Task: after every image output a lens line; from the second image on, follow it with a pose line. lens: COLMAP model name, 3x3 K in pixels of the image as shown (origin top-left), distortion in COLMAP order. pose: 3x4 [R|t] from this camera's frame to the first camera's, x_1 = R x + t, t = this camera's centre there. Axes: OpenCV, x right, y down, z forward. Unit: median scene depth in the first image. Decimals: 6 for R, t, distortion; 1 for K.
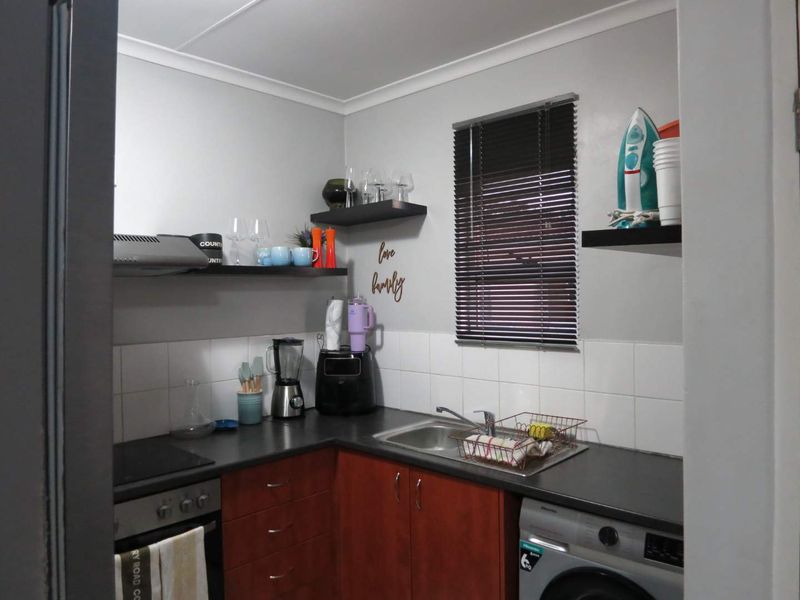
lens RADIAL K [[588.1, 0, 403.0], [0, 588.1, 299.4], [0, 0, 1]] dist [-0.026185, -0.006014]
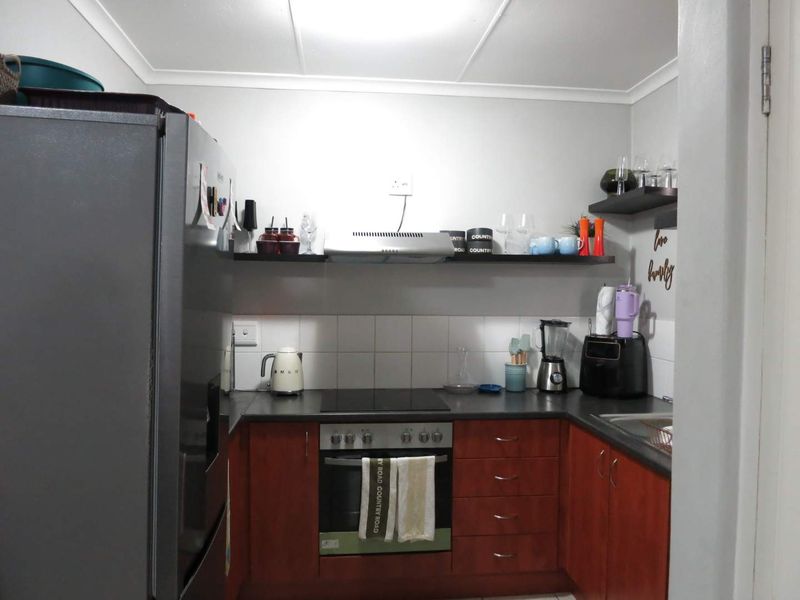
lens RADIAL K [[588.1, 0, 399.0], [0, 588.1, 300.2], [0, 0, 1]] dist [-0.026185, -0.006014]
pose [[0.752038, 0.037758, -0.658038, 0.321283], [-0.027525, 0.999286, 0.025881, 0.008817], [0.658545, -0.001351, 0.752540, -0.021522]]
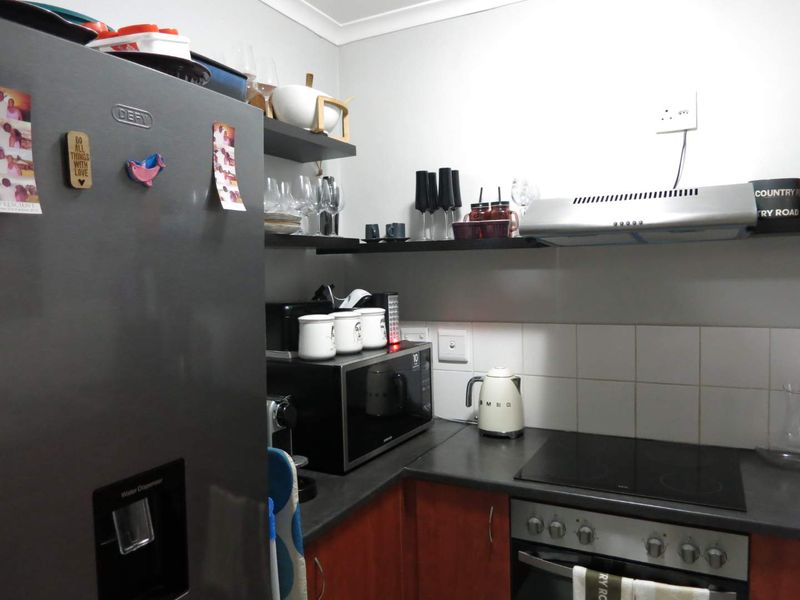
lens RADIAL K [[588.1, 0, 396.5], [0, 588.1, 297.4], [0, 0, 1]] dist [-0.026185, -0.006014]
pose [[0.249858, 0.054574, -0.966743, 0.165838], [0.012451, 0.998147, 0.059565, -0.012760], [0.968202, -0.026919, 0.248715, 0.337887]]
